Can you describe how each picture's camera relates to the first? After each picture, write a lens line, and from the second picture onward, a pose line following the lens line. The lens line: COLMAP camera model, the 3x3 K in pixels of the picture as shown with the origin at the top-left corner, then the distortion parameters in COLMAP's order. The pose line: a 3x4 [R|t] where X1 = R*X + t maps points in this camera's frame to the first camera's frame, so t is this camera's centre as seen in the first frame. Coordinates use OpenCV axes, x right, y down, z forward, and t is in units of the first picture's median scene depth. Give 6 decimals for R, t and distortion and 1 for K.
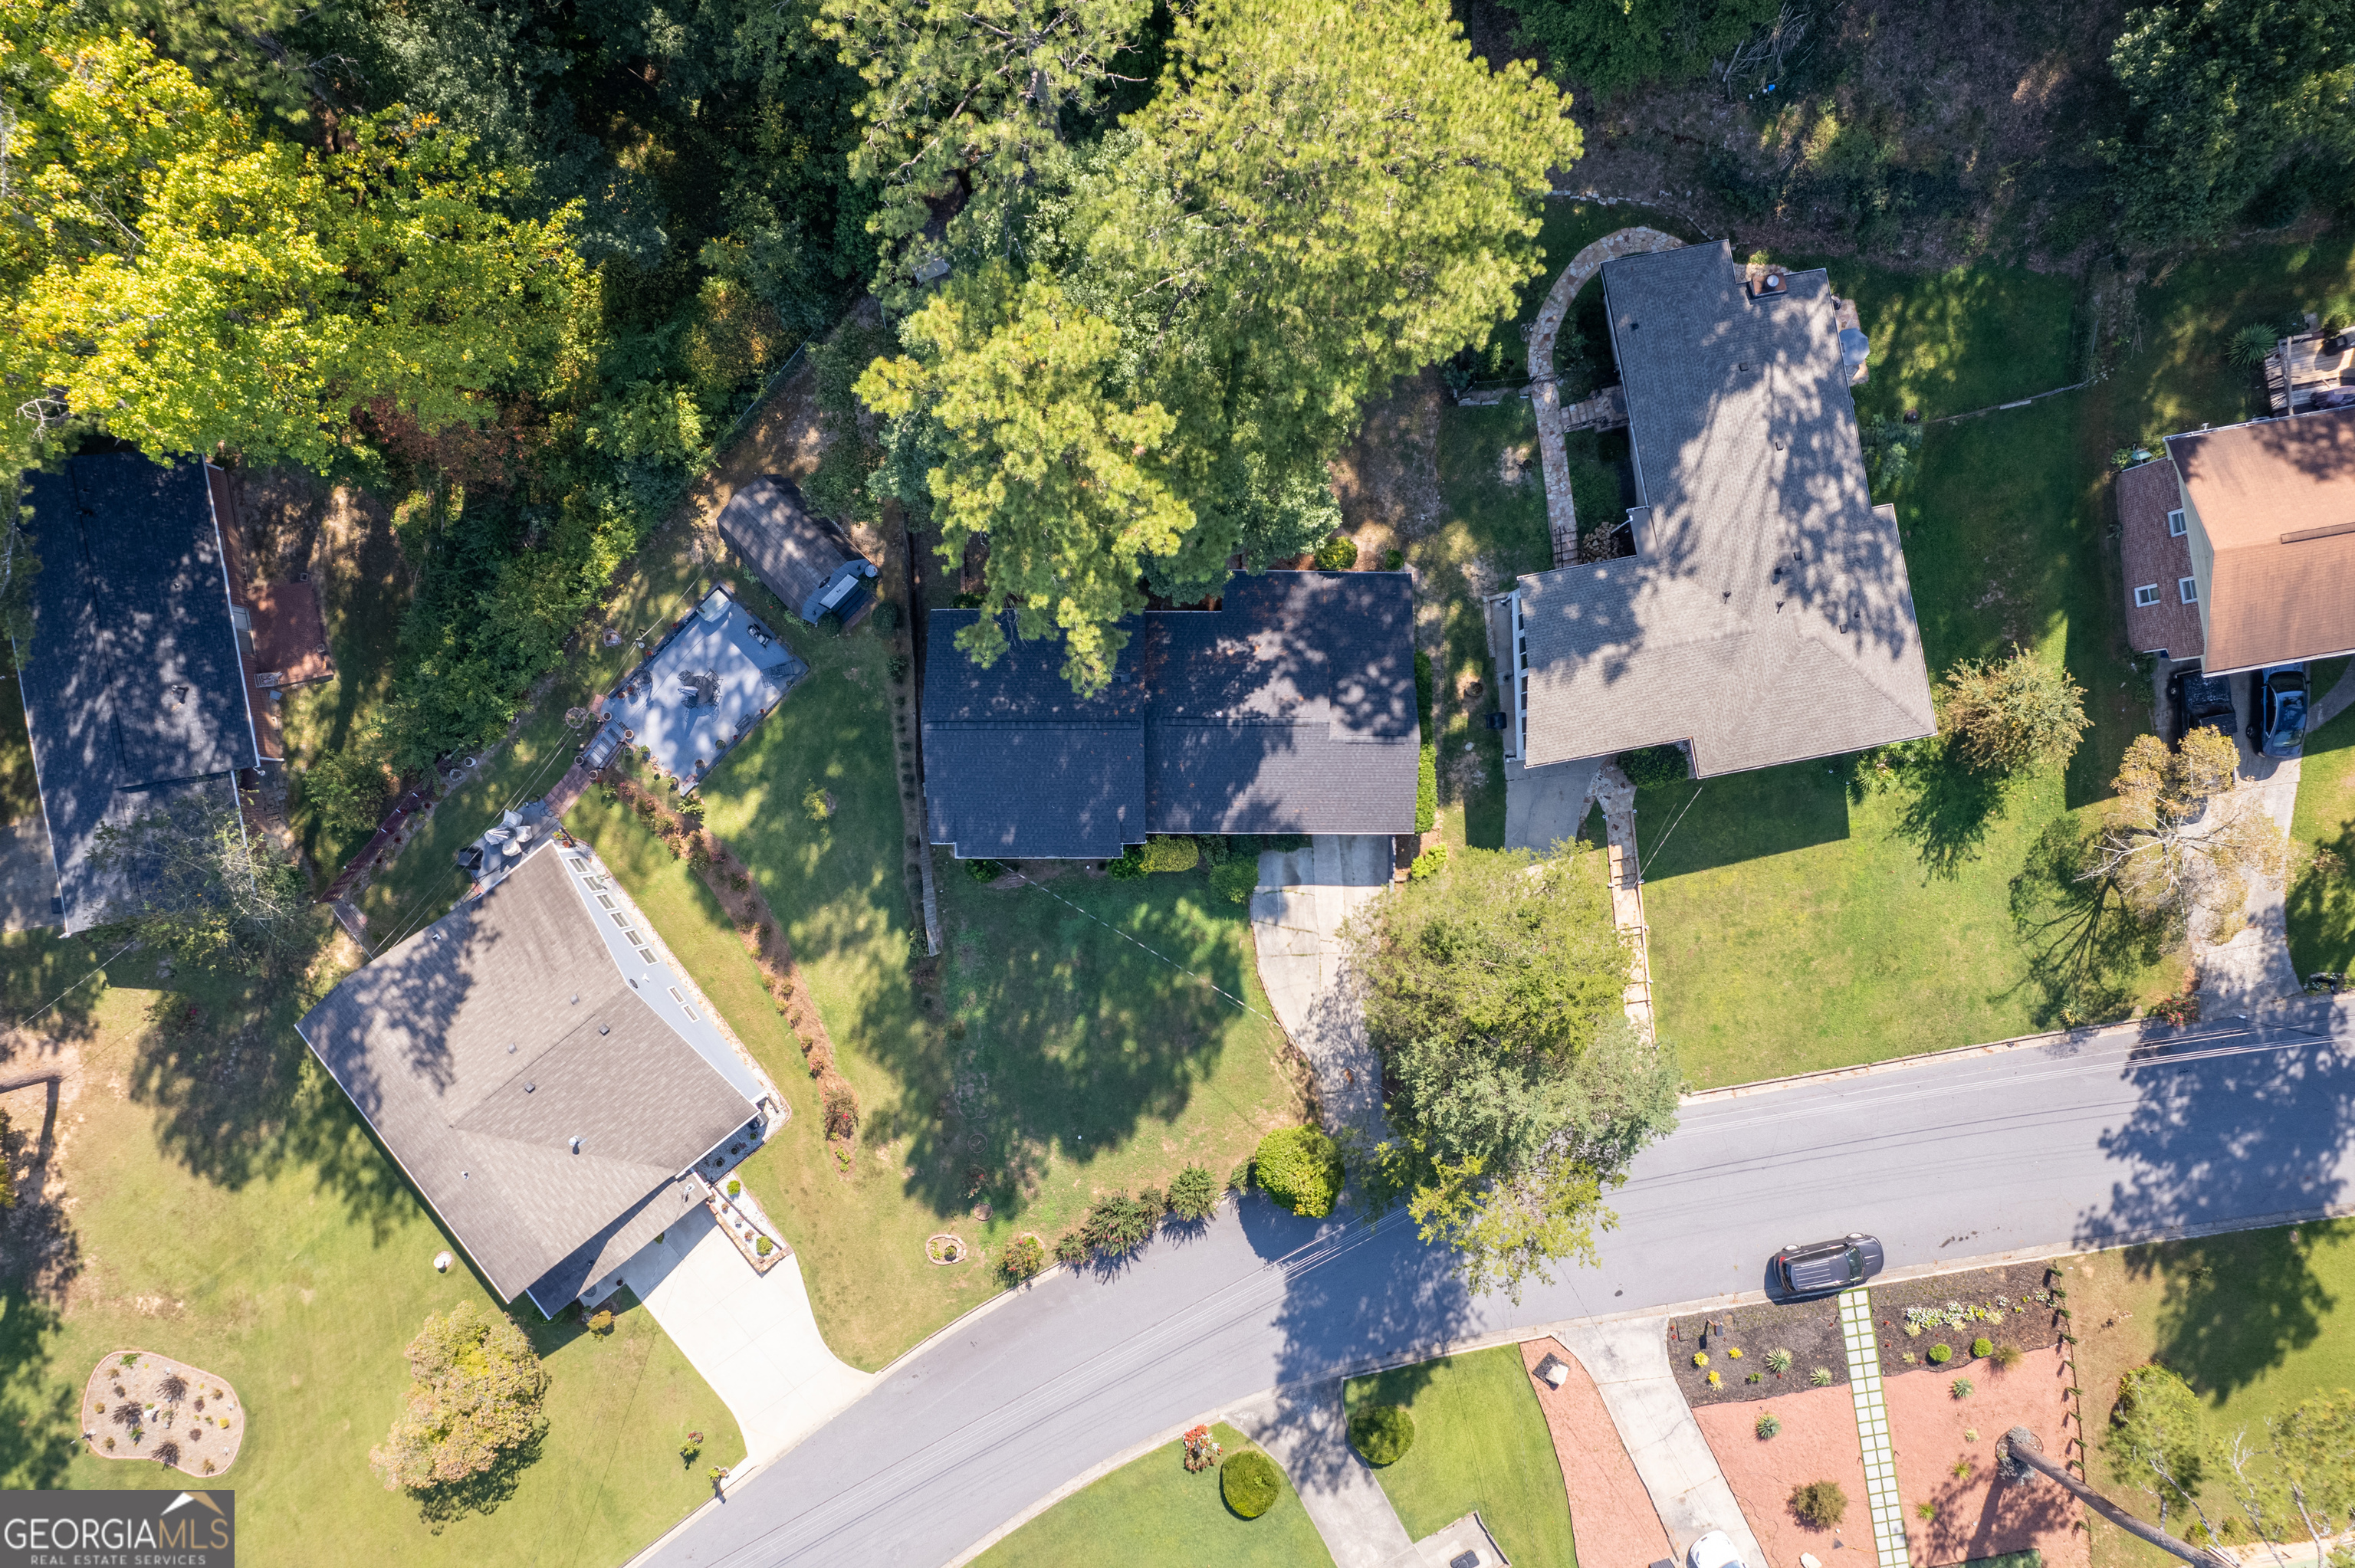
lens RADIAL K [[1514.5, 0, 1177.5], [0, 1514.5, 784.0], [0, 0, 1]] dist [-0.080897, 0.066023]
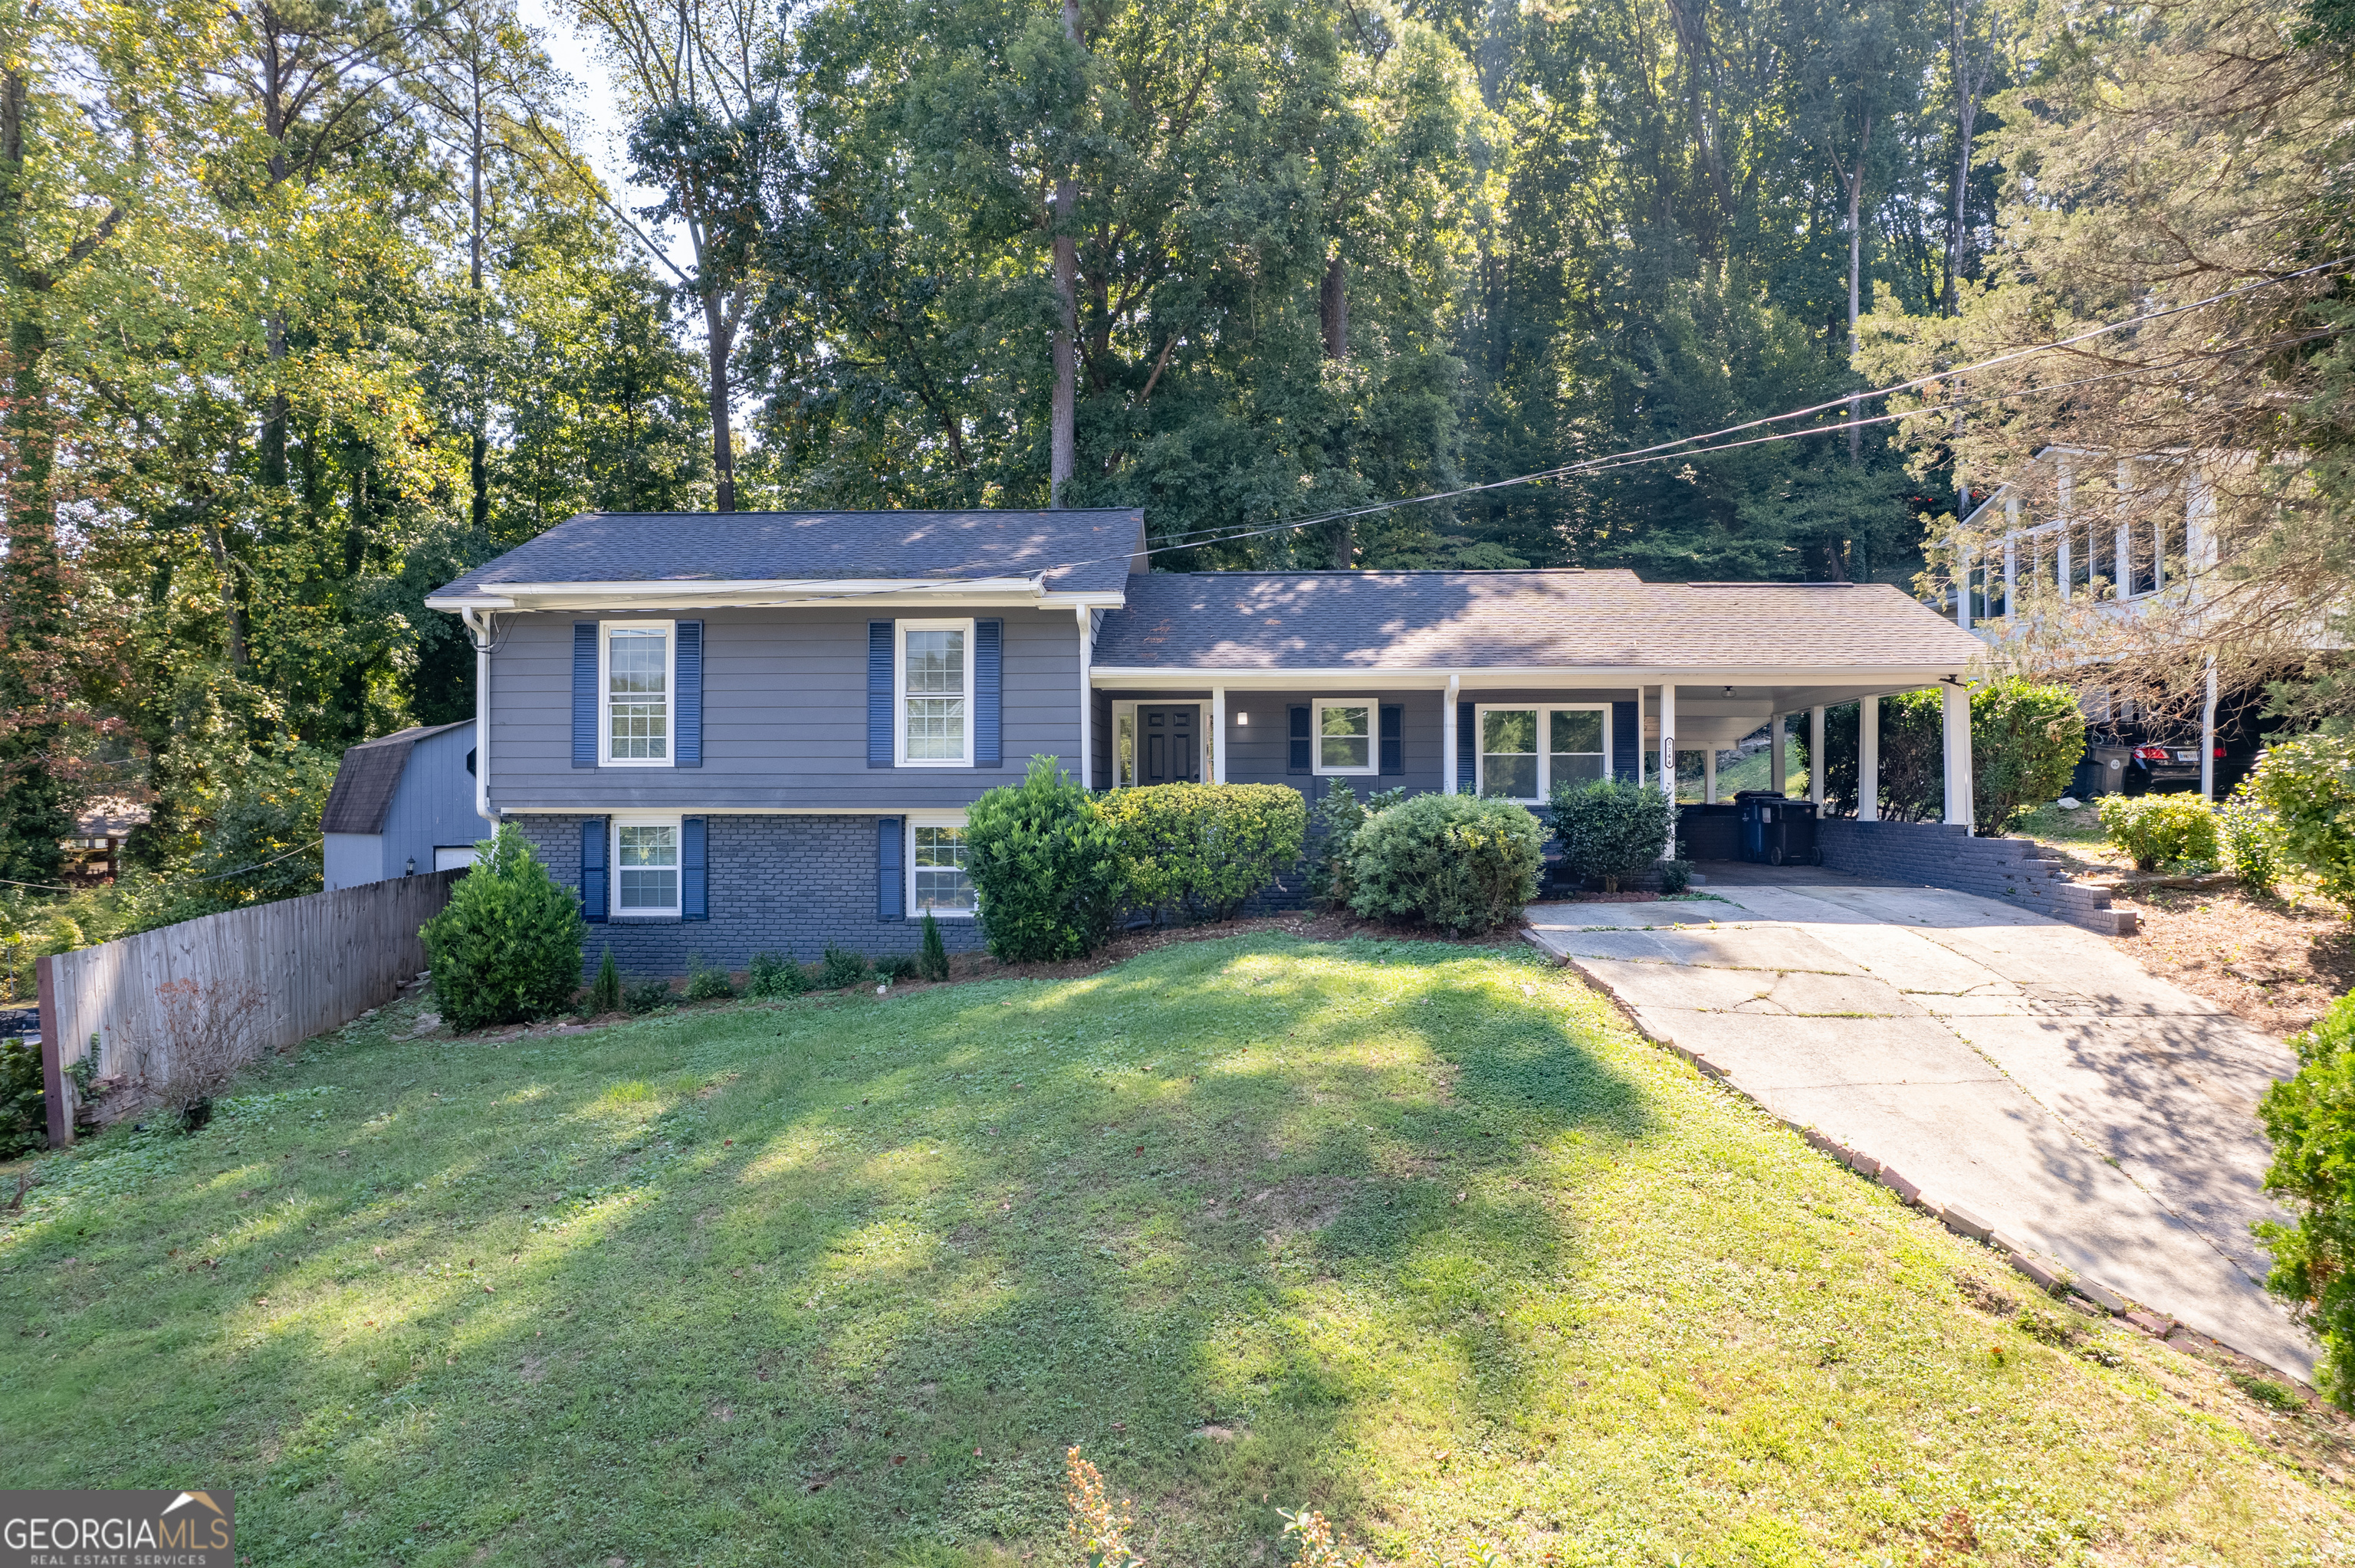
lens RADIAL K [[1514.5, 0, 1177.5], [0, 1514.5, 784.0], [0, 0, 1]] dist [-0.080897, 0.066023]
pose [[0.999398, -0.002072, -0.034622, -0.000640], [-0.034647, -0.013837, -0.999304, 0.304208], [0.001591, 0.999902, -0.013901, 0.955934]]
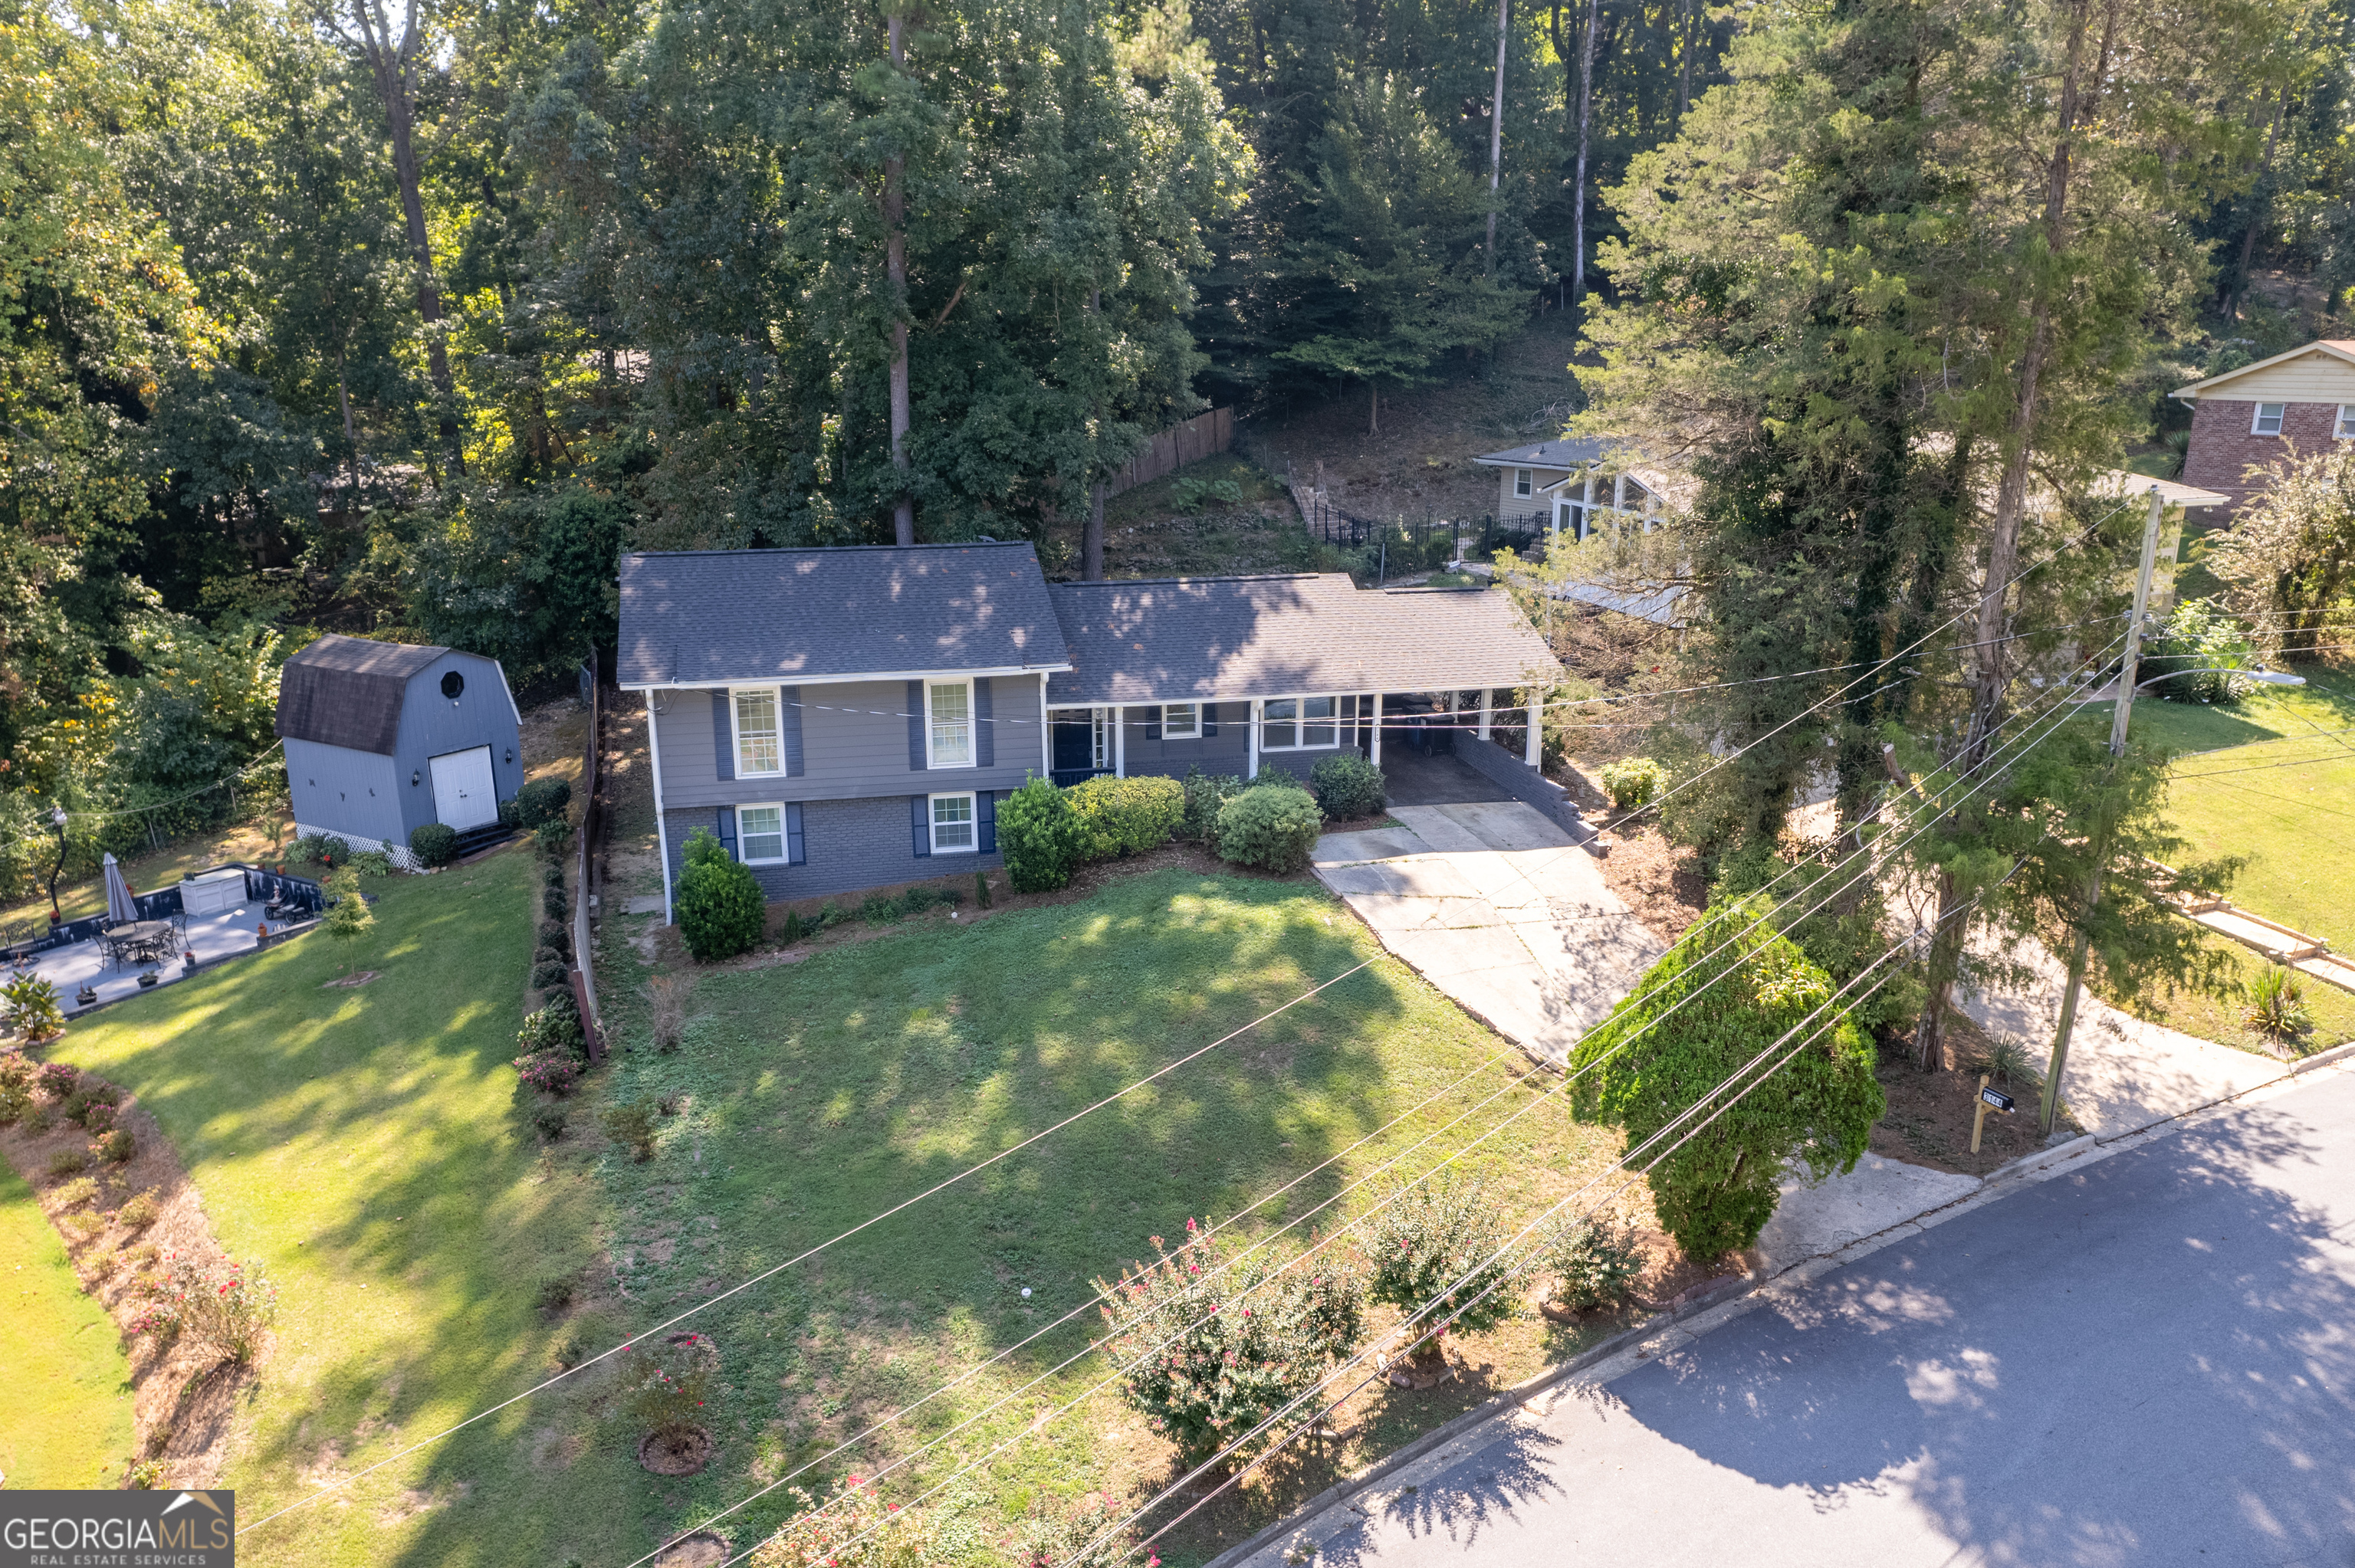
lens RADIAL K [[1774.6, 0, 1148.8], [0, 1774.6, 904.4], [0, 0, 1]] dist [-0.056607, 0.004706]
pose [[0.975358, -0.071867, 0.208595, -0.113402], [0.220559, 0.293897, -0.930042, 0.550804], [0.005533, 0.953132, 0.302505, 0.825136]]
